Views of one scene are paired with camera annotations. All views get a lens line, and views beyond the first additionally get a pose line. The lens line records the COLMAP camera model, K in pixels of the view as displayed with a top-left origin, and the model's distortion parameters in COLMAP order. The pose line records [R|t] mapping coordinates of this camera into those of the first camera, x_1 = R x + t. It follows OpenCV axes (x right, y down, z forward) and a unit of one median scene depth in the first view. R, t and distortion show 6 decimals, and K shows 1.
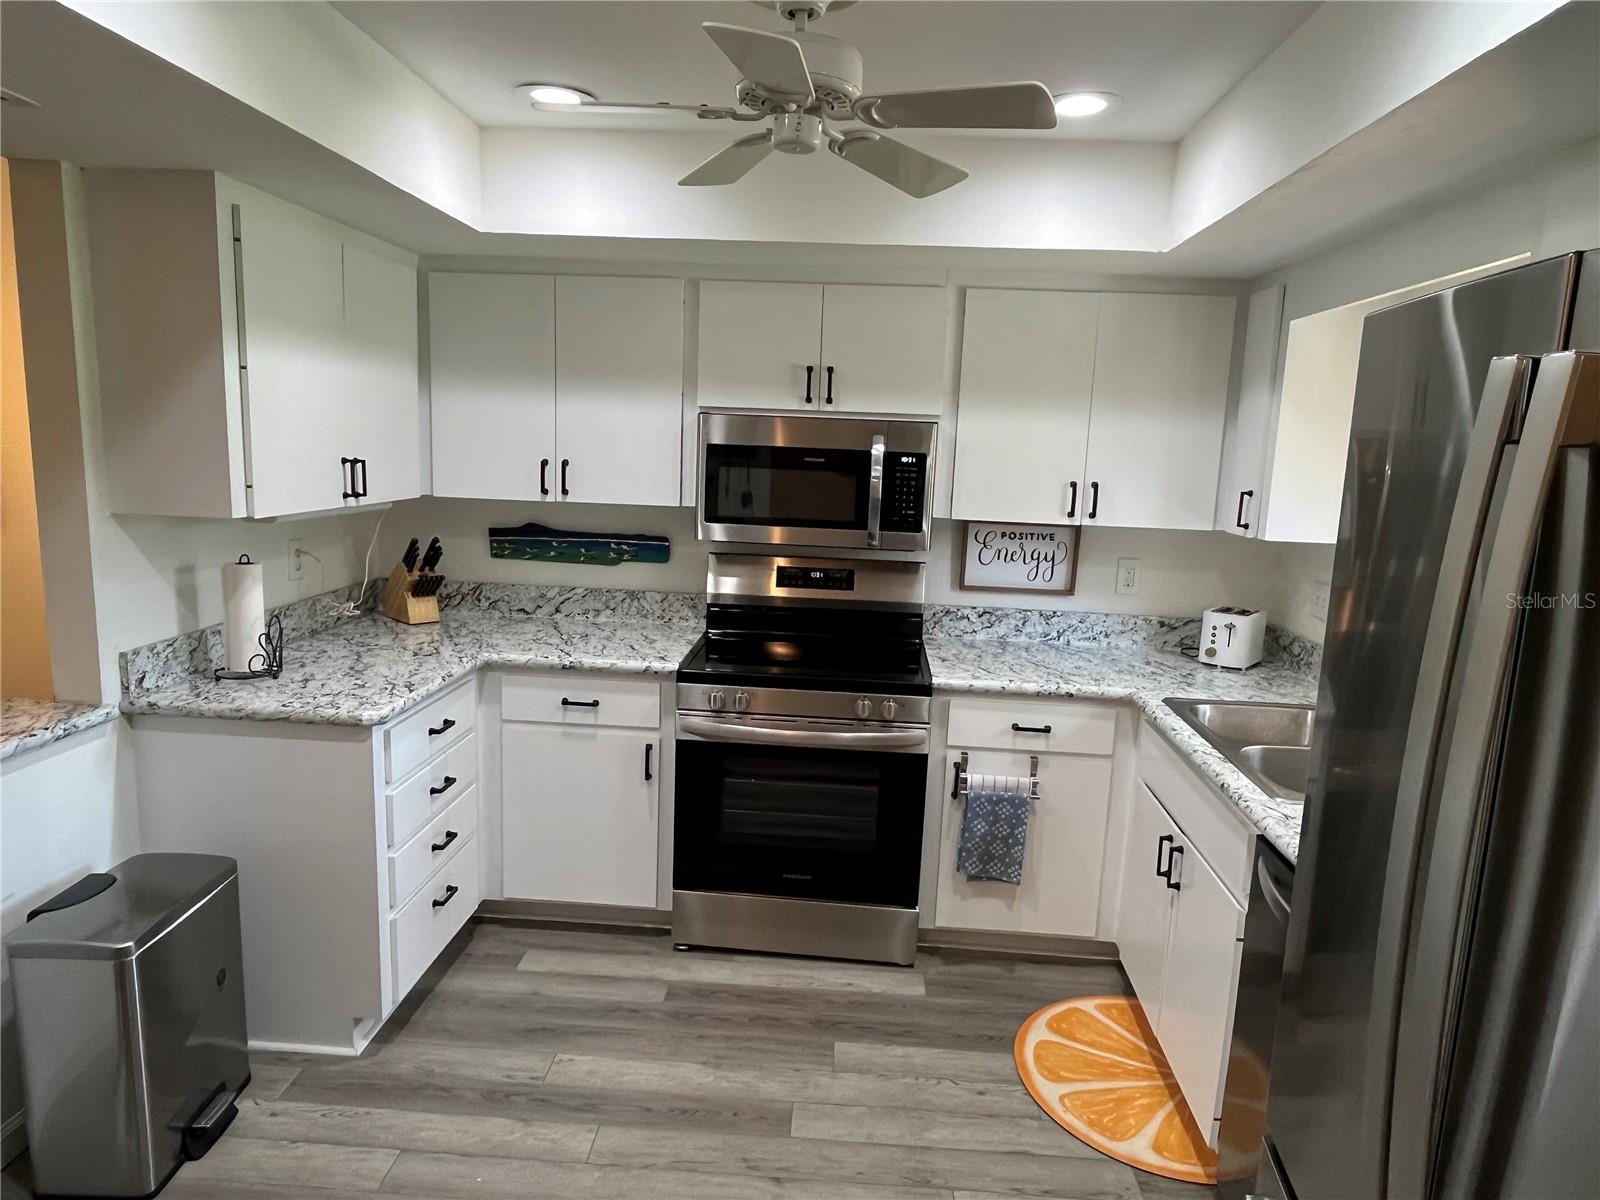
lens RADIAL K [[1008.3, 0, 797.1], [0, 1008.3, 602.9], [0, 0, 1]] dist [-0.005228, -0.000167]
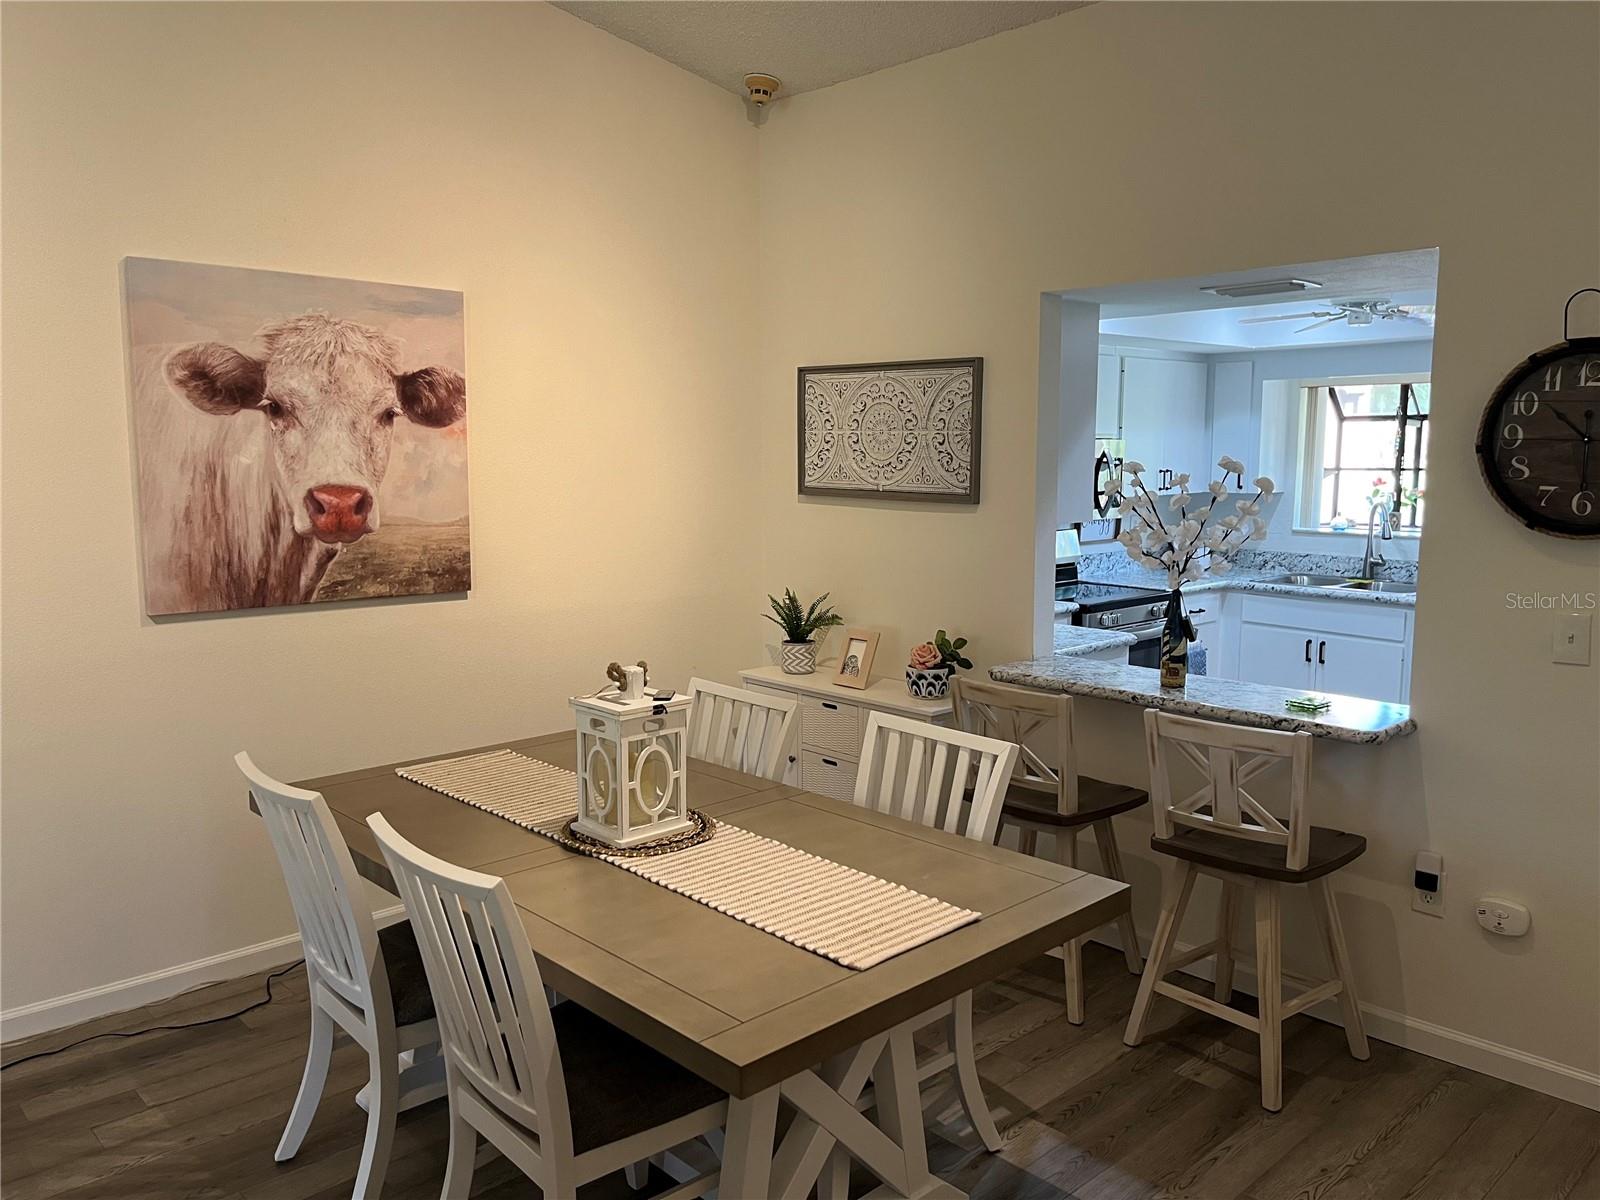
lens RADIAL K [[1217.3, 0, 800.0], [0, 1217.3, 598.5], [0, 0, 1]] dist [0.058552, -0.082688]
pose [[0.685707, -0.133253, 0.715577, -1.639007], [0.146080, 0.988291, 0.044055, -0.084874], [-0.713069, 0.074323, 0.697144, 0.010736]]
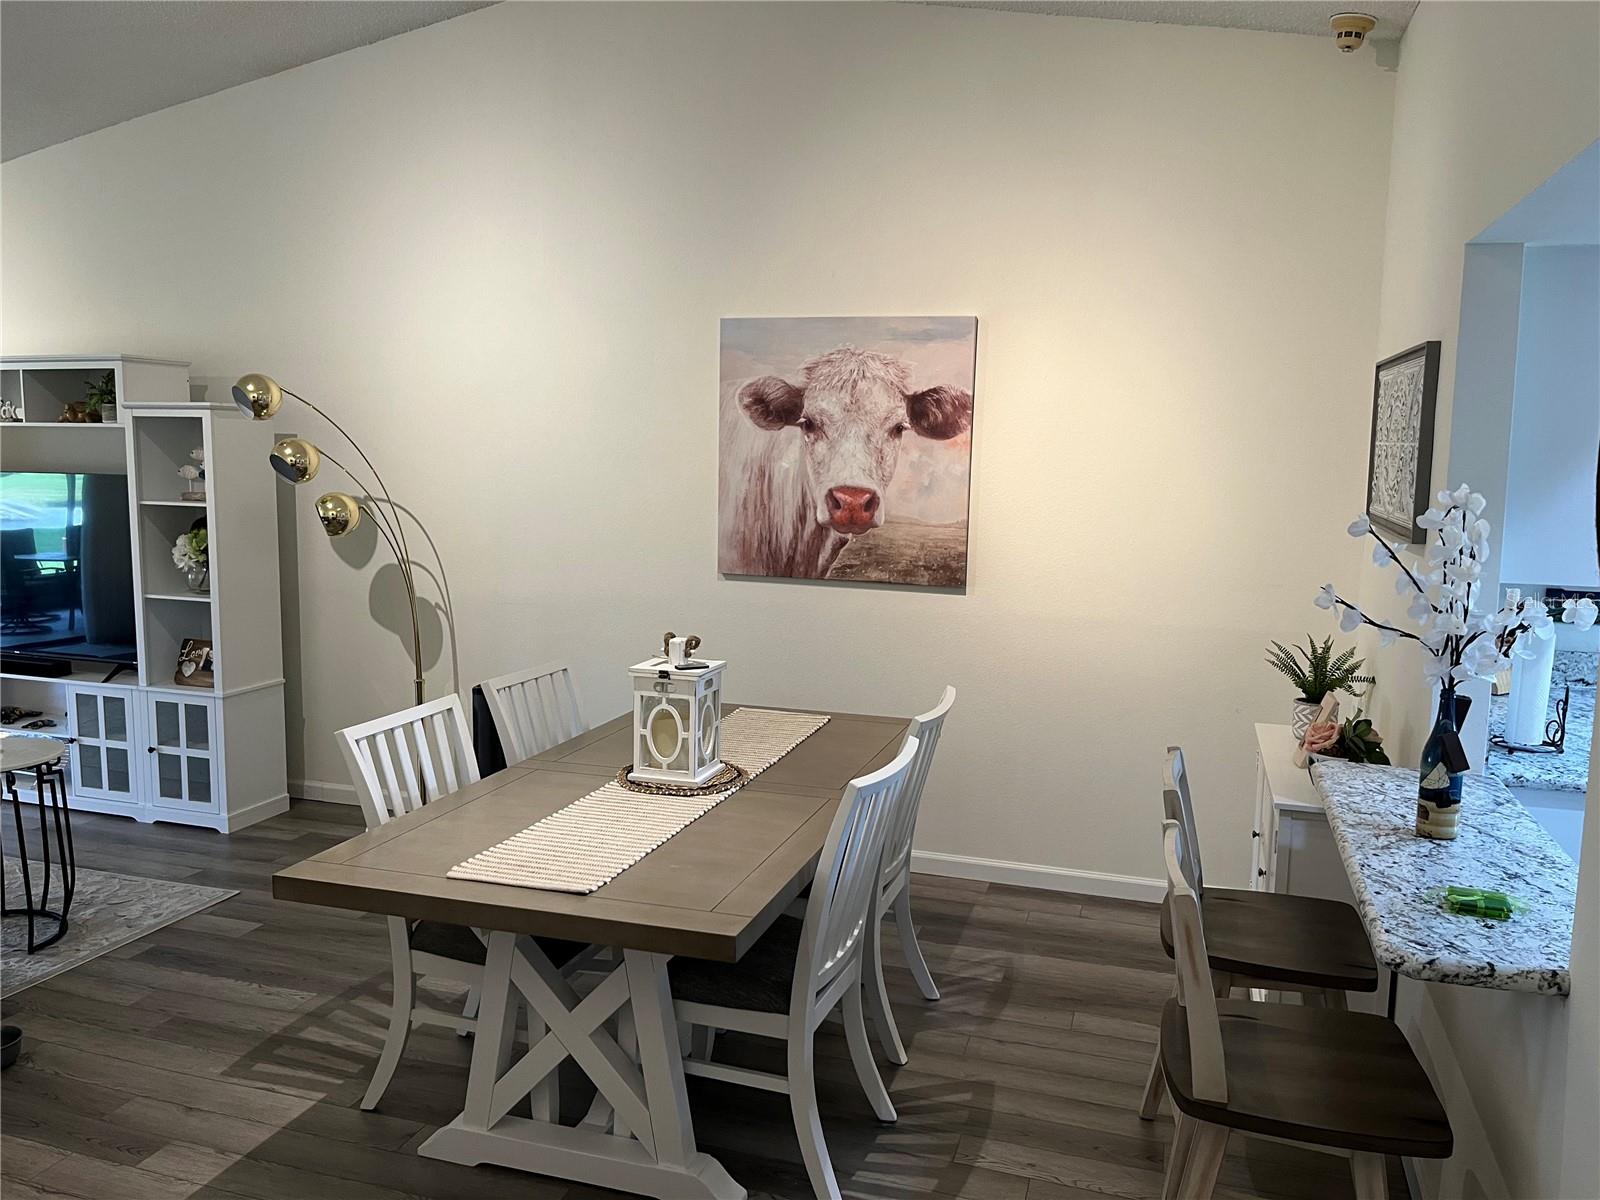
lens RADIAL K [[1217.3, 0, 799.2], [0, 1217.3, 605.3], [0, 0, 1]] dist [0.058552, -0.082688]
pose [[0.969713, 0.003771, -0.244219, -0.774281], [-0.013698, 0.999147, -0.038966, -0.006991], [0.243863, 0.041131, 0.968937, -0.267620]]
